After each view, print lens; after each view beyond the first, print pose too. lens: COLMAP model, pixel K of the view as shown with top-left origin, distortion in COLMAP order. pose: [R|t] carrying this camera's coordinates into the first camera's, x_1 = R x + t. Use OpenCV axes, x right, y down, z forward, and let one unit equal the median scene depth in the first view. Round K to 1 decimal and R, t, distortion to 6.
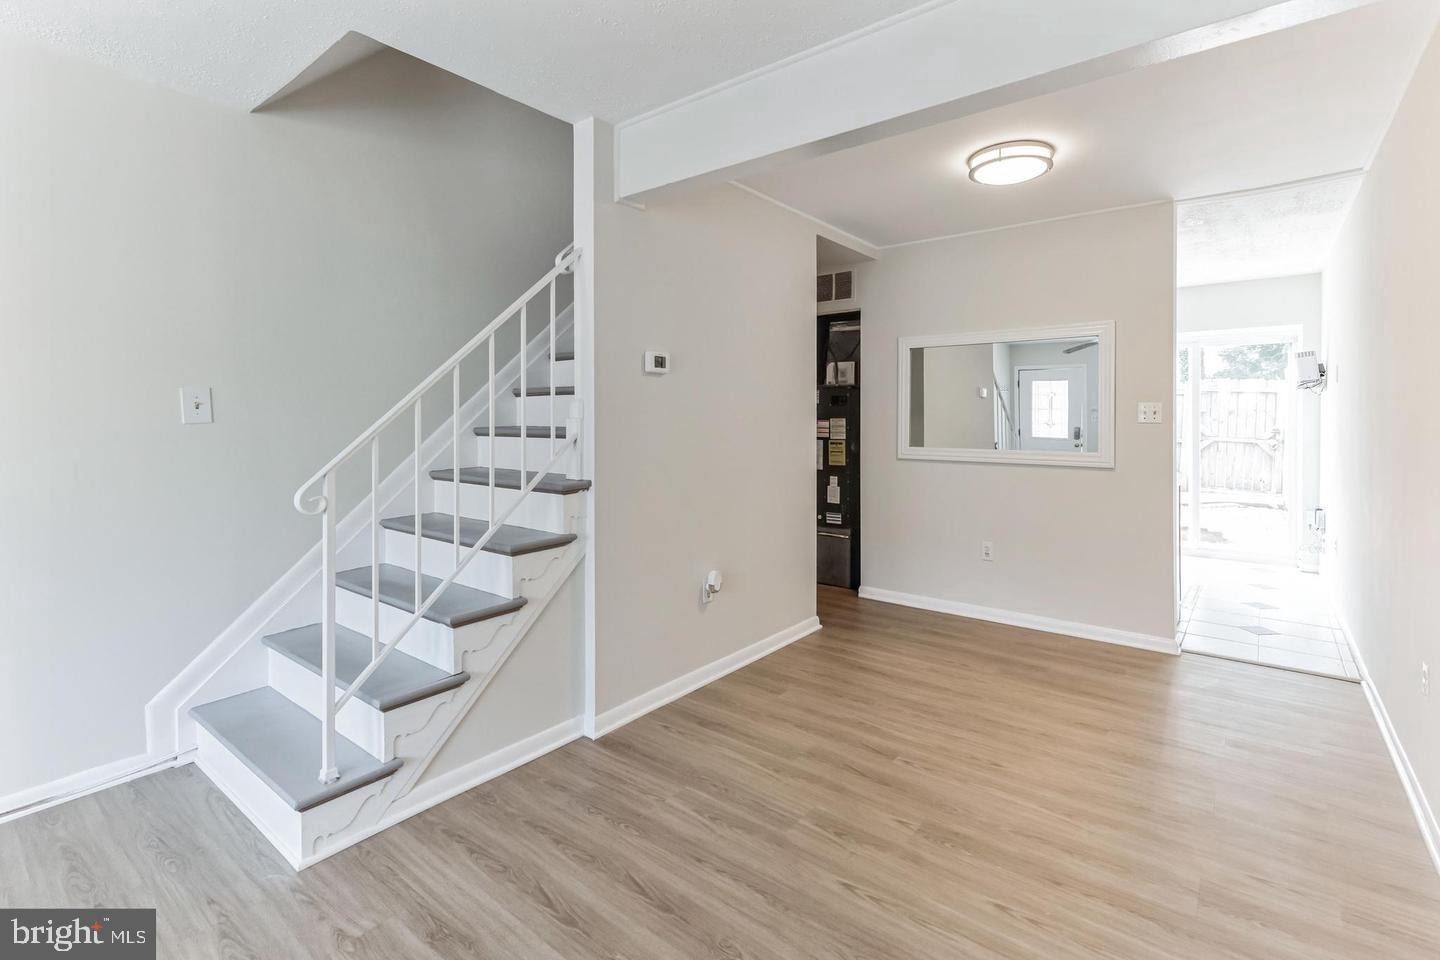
lens RADIAL K [[674.5, 0, 716.2], [0, 674.5, 420.1], [0, 0, 1]] dist [0.013047, -0.008733]
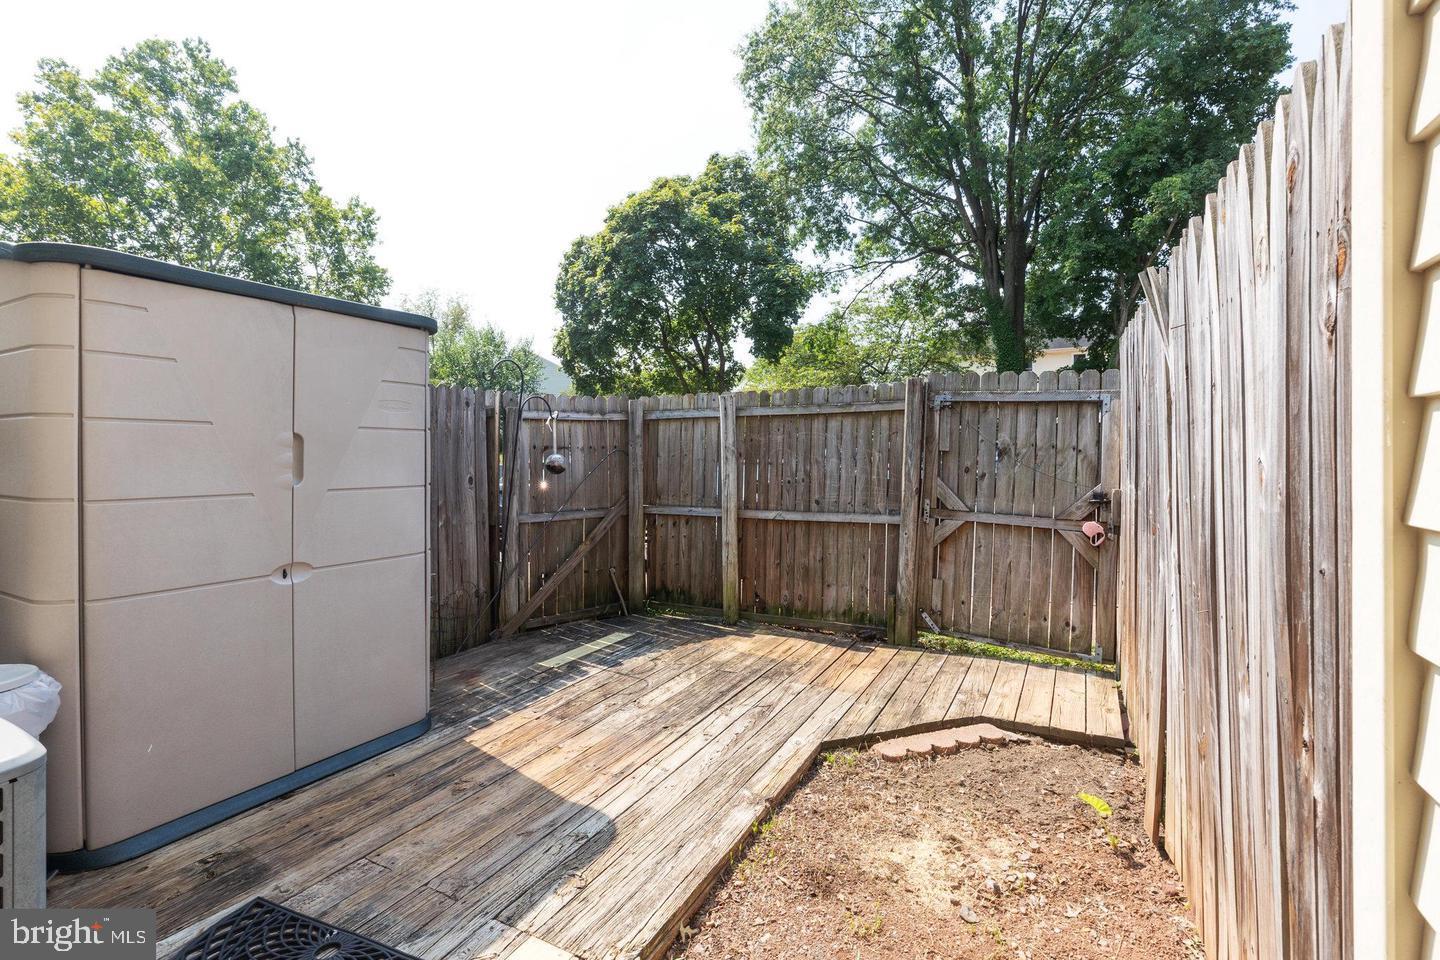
lens RADIAL K [[674.5, 0, 706.2], [0, 674.5, 459.9], [0, 0, 1]] dist [0.013047, -0.008733]
pose [[0.986495, -0.009333, 0.163525, 1.427501], [0.009627, 0.999953, -0.001004, -0.022035], [-0.163508, 0.002564, 0.986539, 1.728861]]
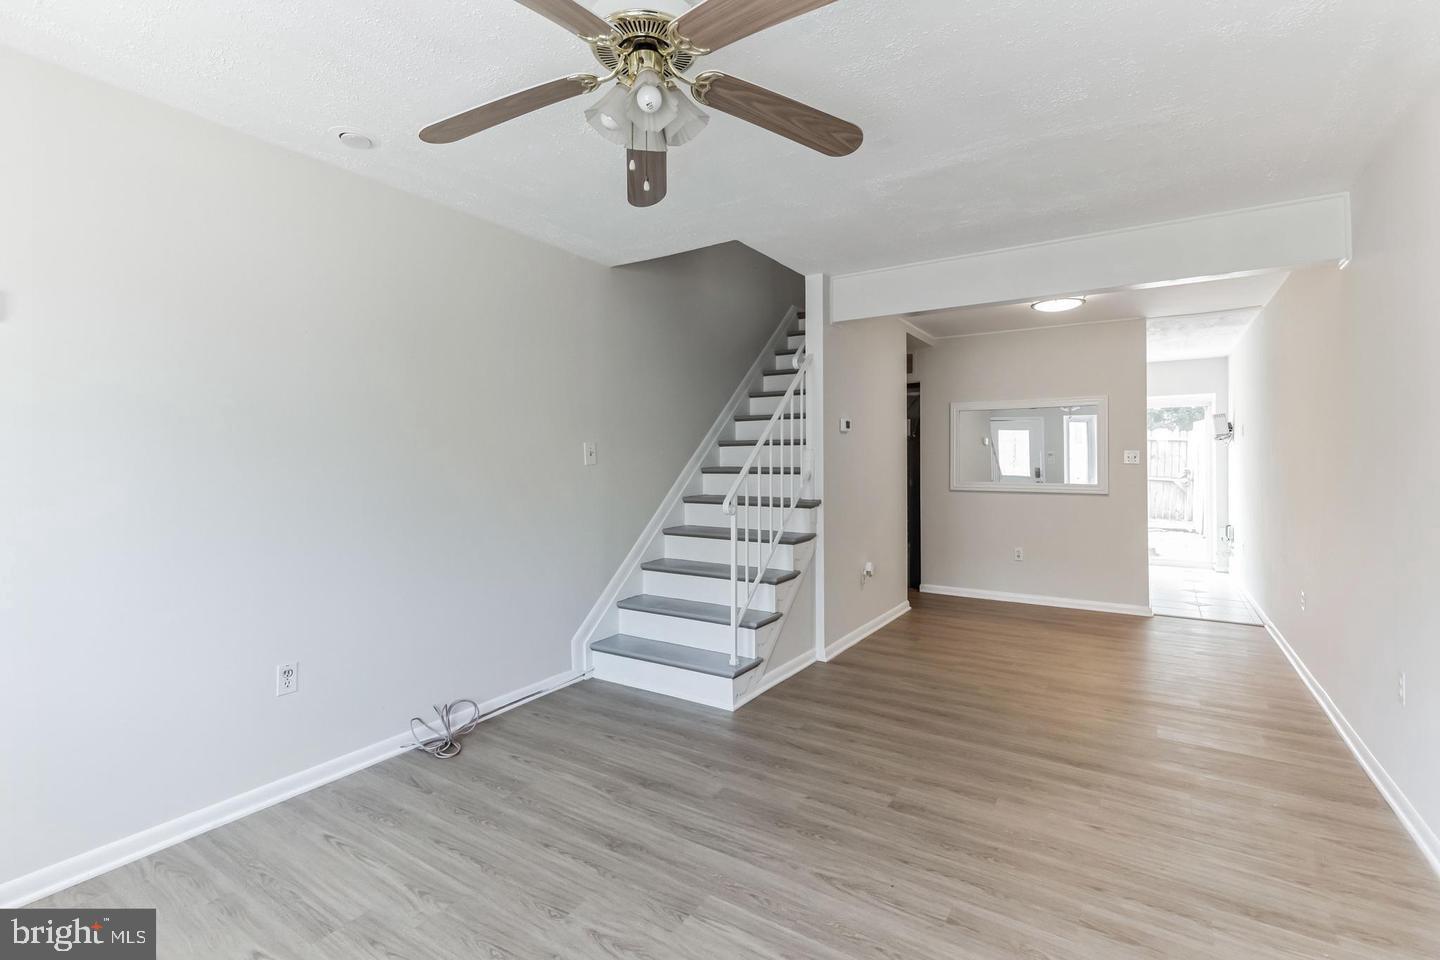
lens RADIAL K [[674.5, 0, 709.5], [0, 674.5, 452.0], [0, 0, 1]] dist [0.013047, -0.008733]
pose [[0.995561, 0.001619, 0.094103, -0.425079], [-0.000188, 0.999884, -0.015219, 0.000186], [-0.094117, 0.015134, 0.995446, -0.401494]]
